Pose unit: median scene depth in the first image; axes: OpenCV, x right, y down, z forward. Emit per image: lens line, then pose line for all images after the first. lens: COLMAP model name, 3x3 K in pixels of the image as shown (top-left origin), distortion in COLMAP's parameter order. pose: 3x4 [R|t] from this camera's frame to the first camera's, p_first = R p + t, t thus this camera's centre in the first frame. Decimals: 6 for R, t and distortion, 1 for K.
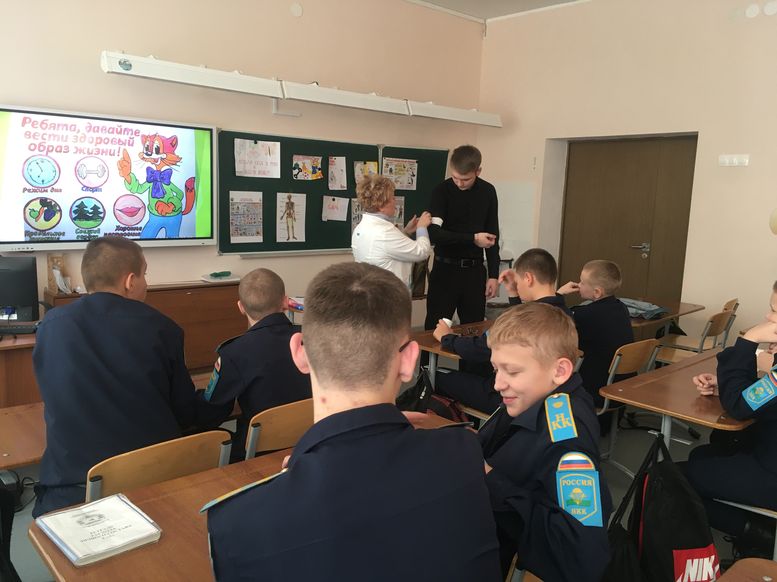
lens RADIAL K [[697.3, 0, 392.0], [0, 697.3, 291.5], [0, 0, 1]] dist [0.082851, -0.102798]
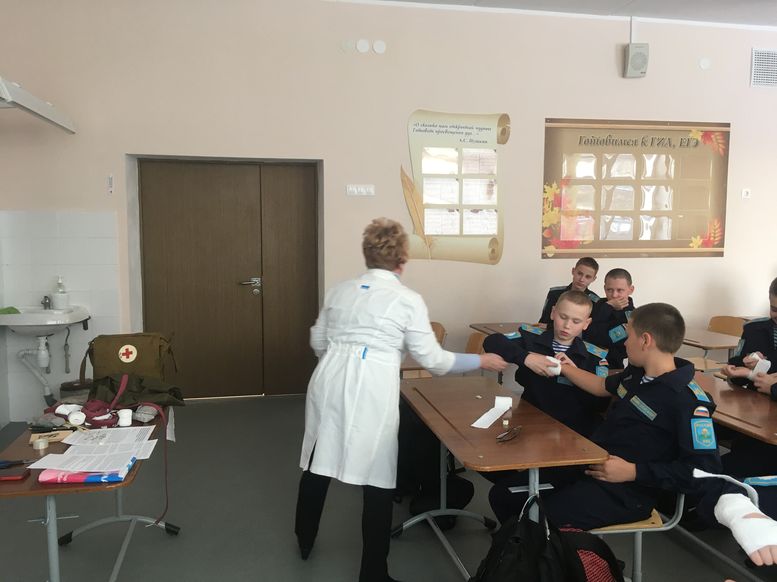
lens RADIAL K [[697.3, 0, 385.3], [0, 697.3, 286.0], [0, 0, 1]] dist [0.082851, -0.102798]
pose [[0.519516, -0.103588, 0.848158, -0.387180], [0.133815, 0.990240, 0.038977, -0.090169], [-0.843917, 0.093247, 0.528307, 0.491421]]
